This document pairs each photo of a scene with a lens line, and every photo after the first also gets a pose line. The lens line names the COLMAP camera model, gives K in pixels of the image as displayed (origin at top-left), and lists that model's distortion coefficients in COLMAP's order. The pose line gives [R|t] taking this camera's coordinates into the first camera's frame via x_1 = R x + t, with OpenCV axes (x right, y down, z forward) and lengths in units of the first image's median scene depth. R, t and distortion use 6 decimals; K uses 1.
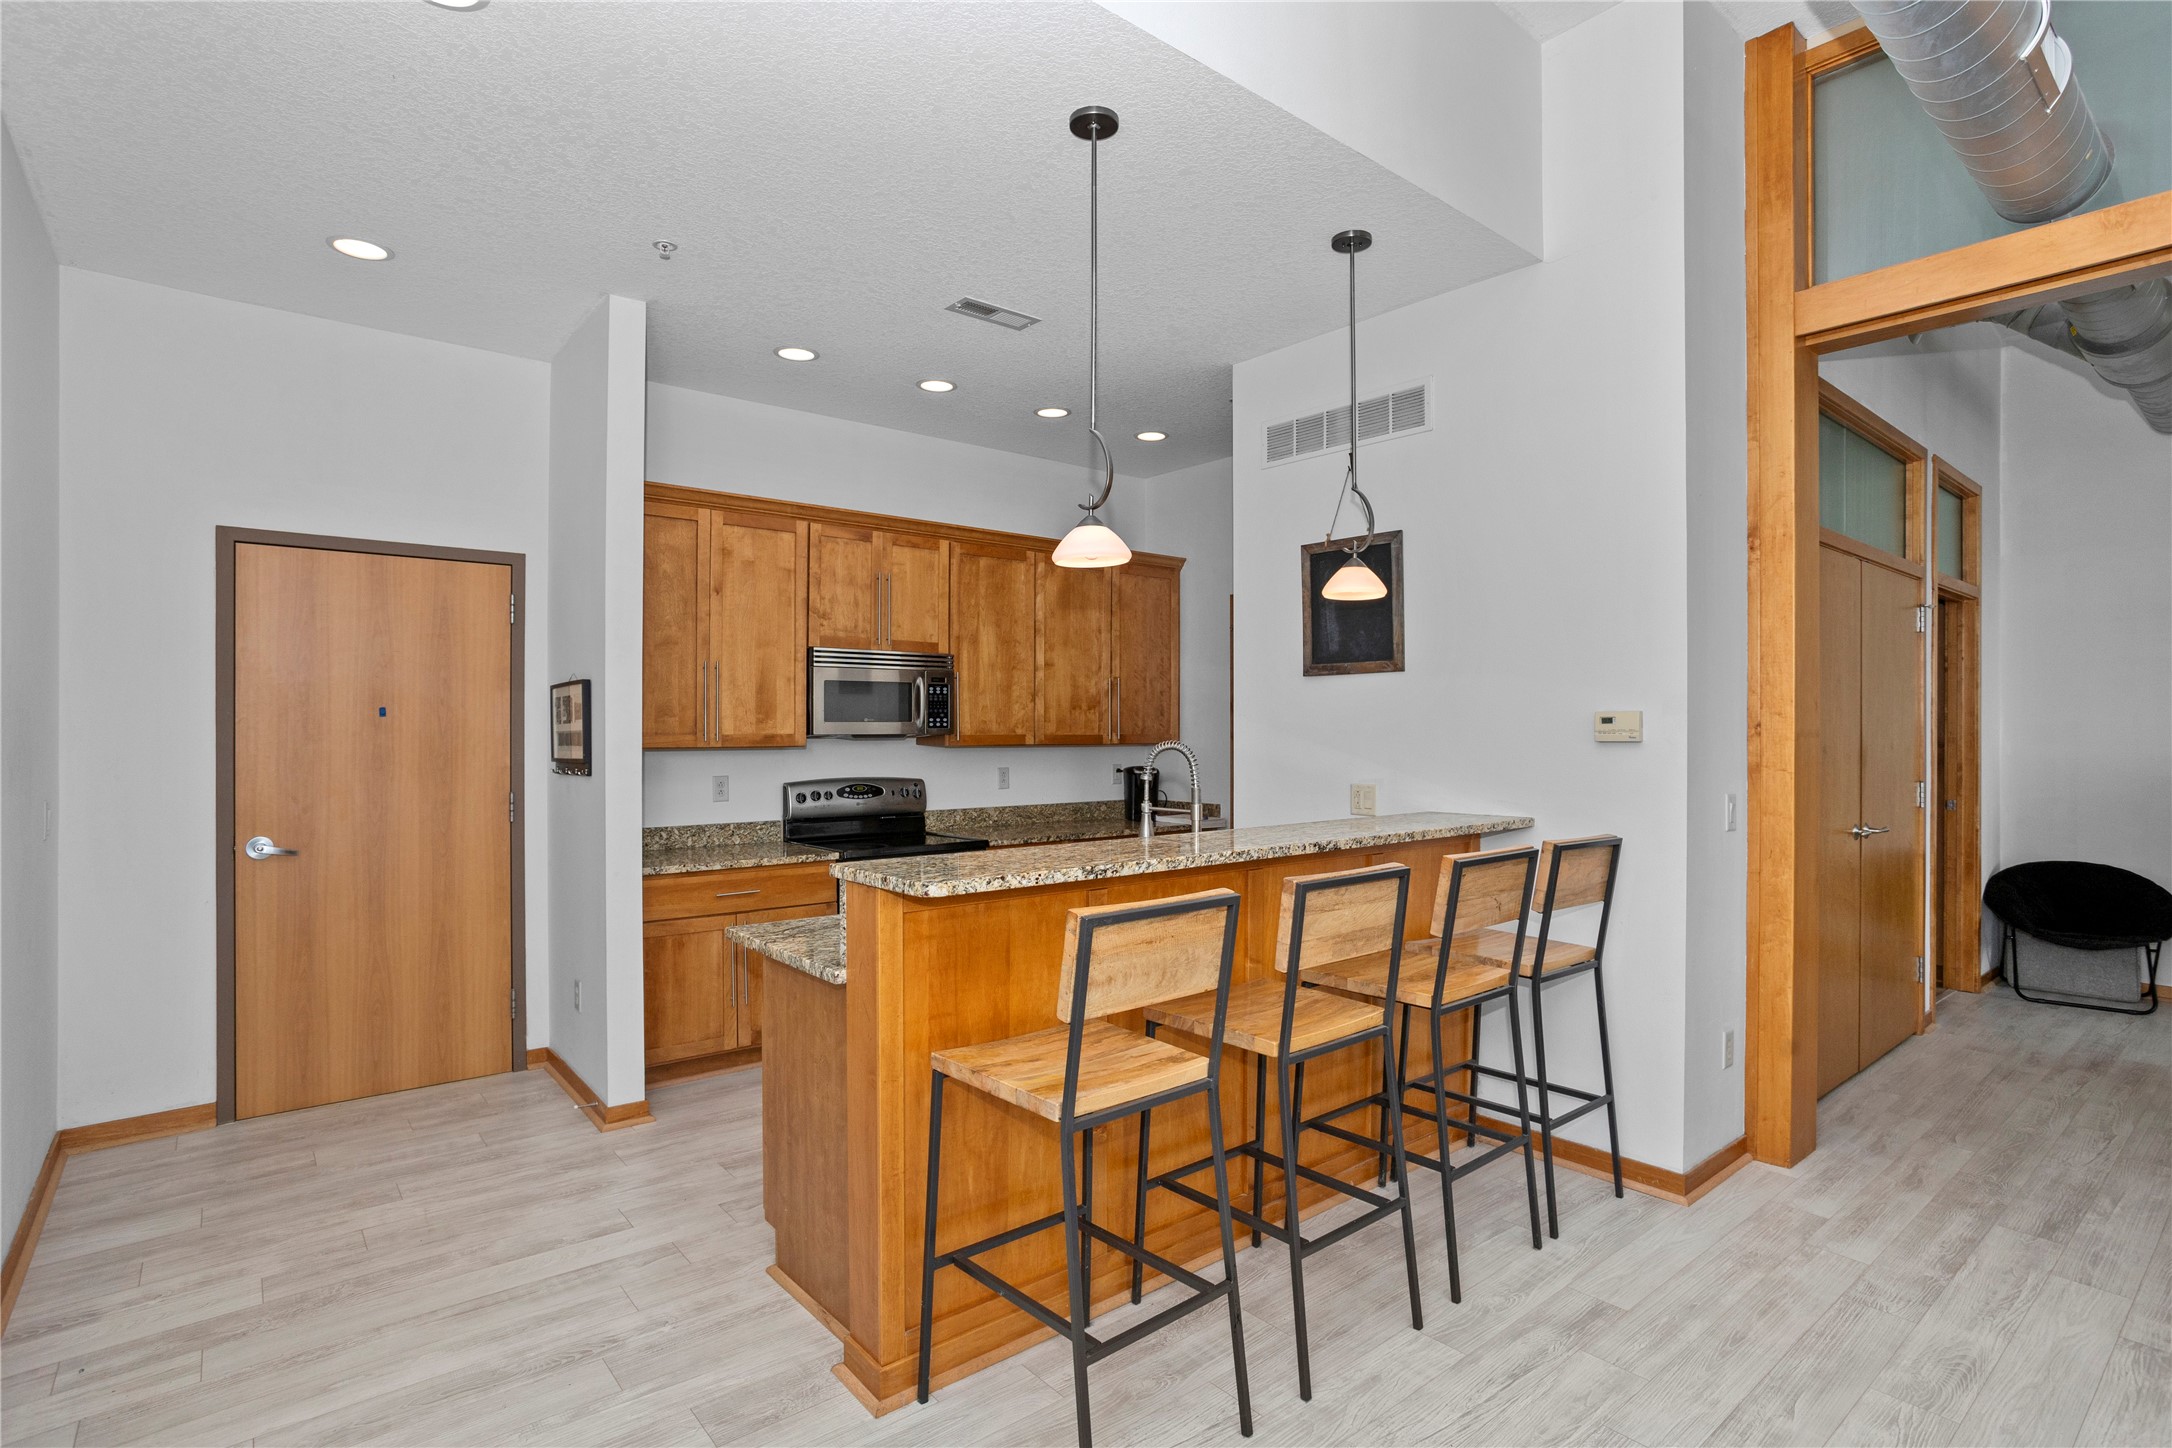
lens RADIAL K [[1055.1, 0, 1072.5], [0, 1055.1, 730.9], [0, 0, 1]] dist [-0.004171, -0.000506]
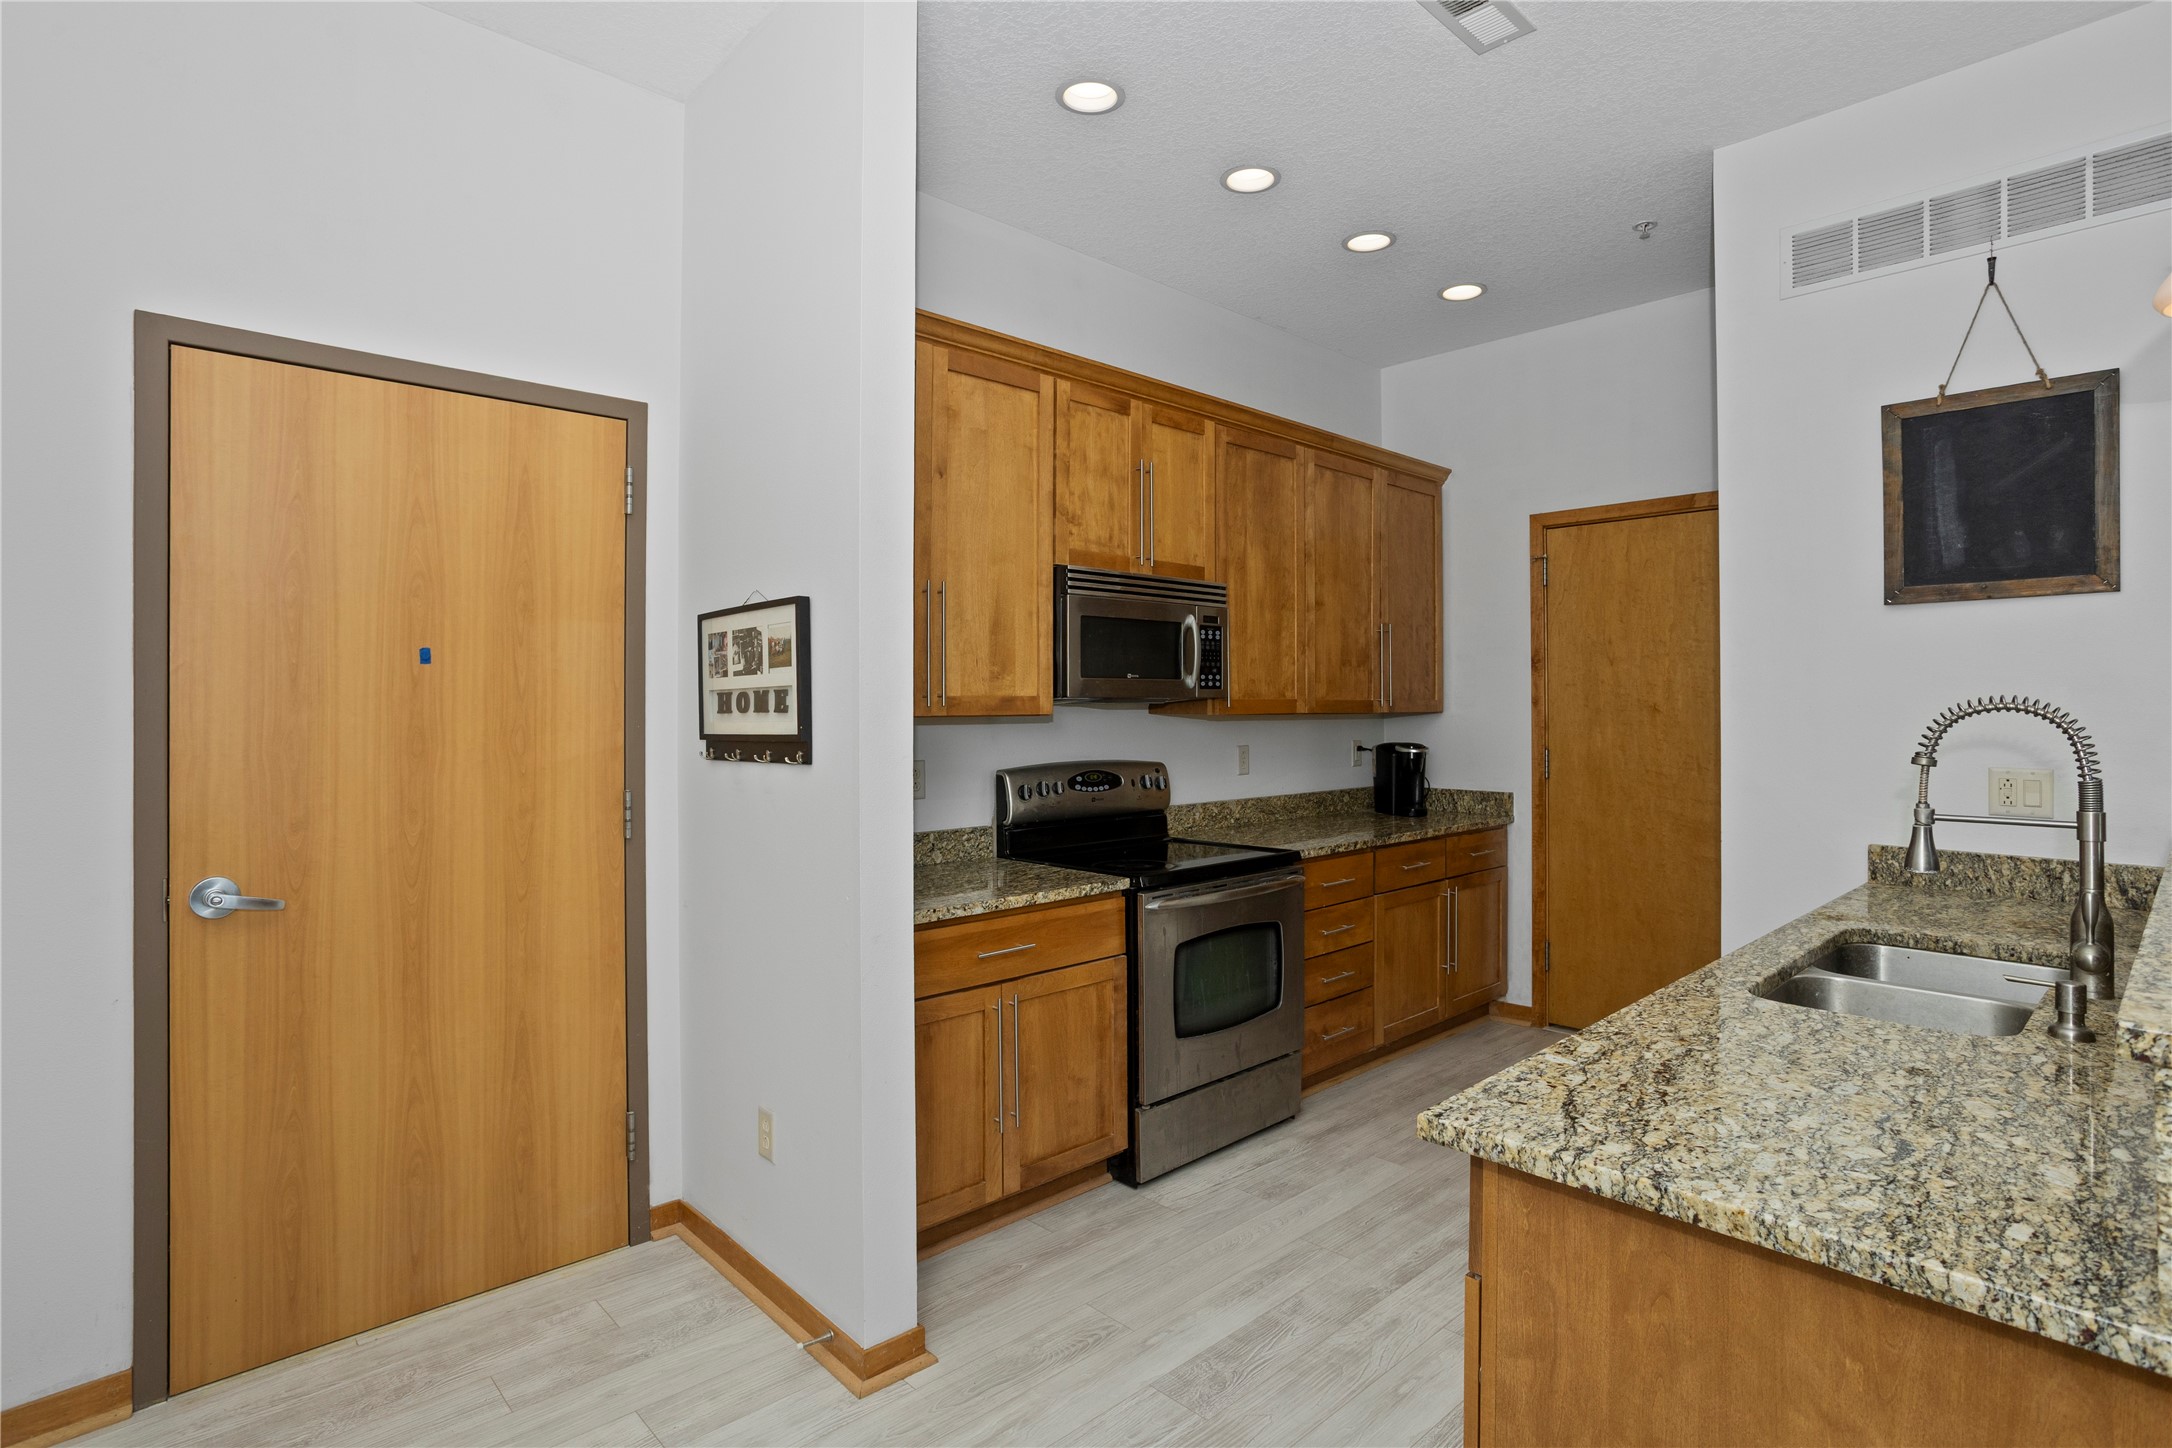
lens RADIAL K [[1087.4, 0, 1088.2], [0, 1087.4, 701.5], [0, 0, 1]] dist [-0.014185, 0.001596]
pose [[0.997435, -0.001125, 0.071575, -0.286491], [0.001435, 0.999990, -0.004282, 0.009268], [-0.071570, 0.004374, 0.997426, 0.325228]]
